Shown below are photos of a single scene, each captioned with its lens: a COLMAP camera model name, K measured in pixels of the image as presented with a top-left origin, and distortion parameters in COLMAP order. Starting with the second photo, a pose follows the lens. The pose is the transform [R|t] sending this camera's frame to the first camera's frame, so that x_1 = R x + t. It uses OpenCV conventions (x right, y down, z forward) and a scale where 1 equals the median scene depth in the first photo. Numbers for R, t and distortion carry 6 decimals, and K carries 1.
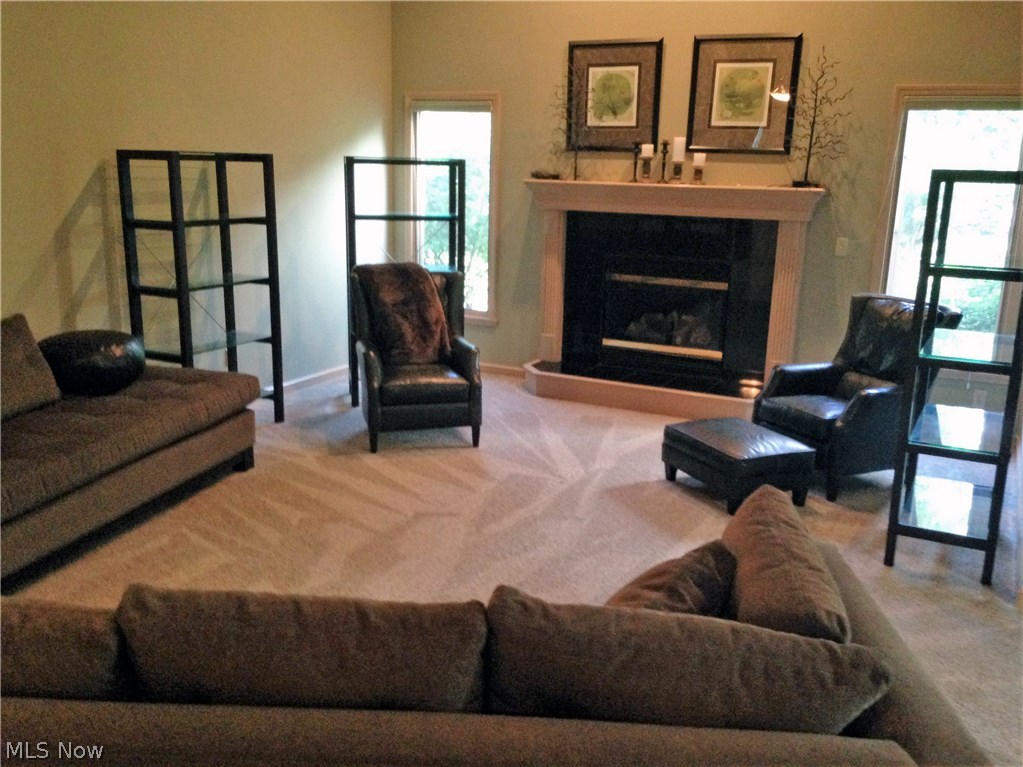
lens RADIAL K [[953.3, 0, 511.5], [0, 953.3, 383.5], [0, 0, 1]] dist [0.166782, -0.308399]
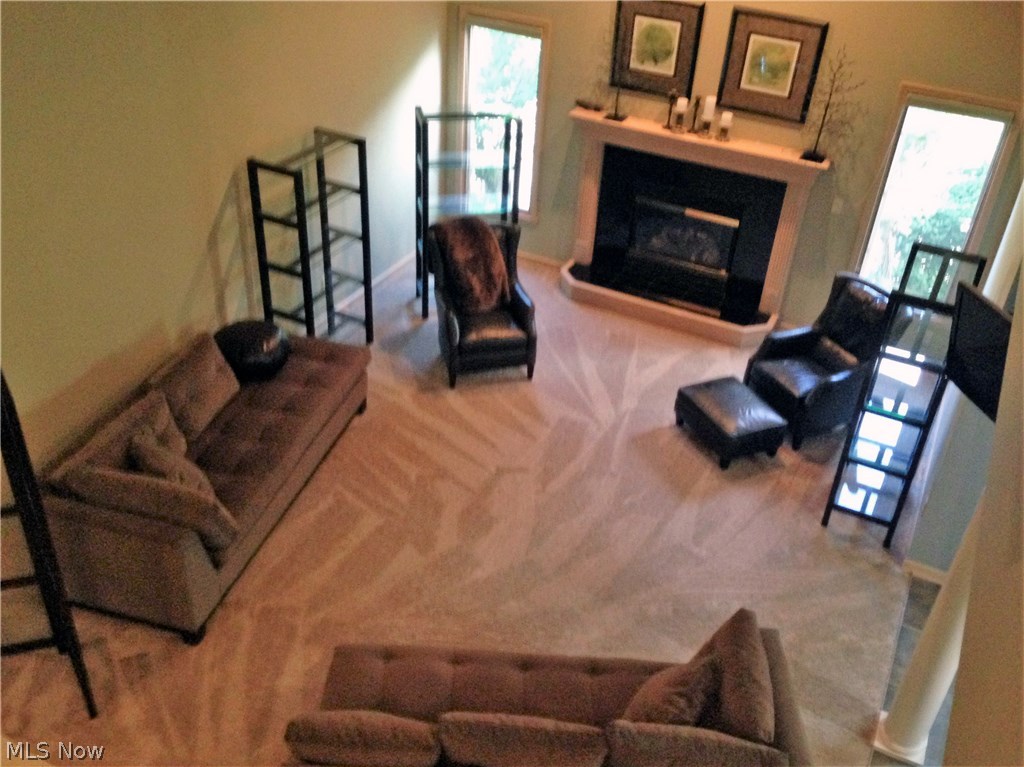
lens RADIAL K [[999.3, 0, 512.0], [0, 999.3, 383.5], [0, 0, 1]] dist [0.121709, -0.166379]
pose [[0.999457, 0.020215, 0.026012, -0.092496], [-0.028107, 0.935130, 0.353189, -0.387786], [-0.017185, -0.353728, 0.935190, -0.249644]]
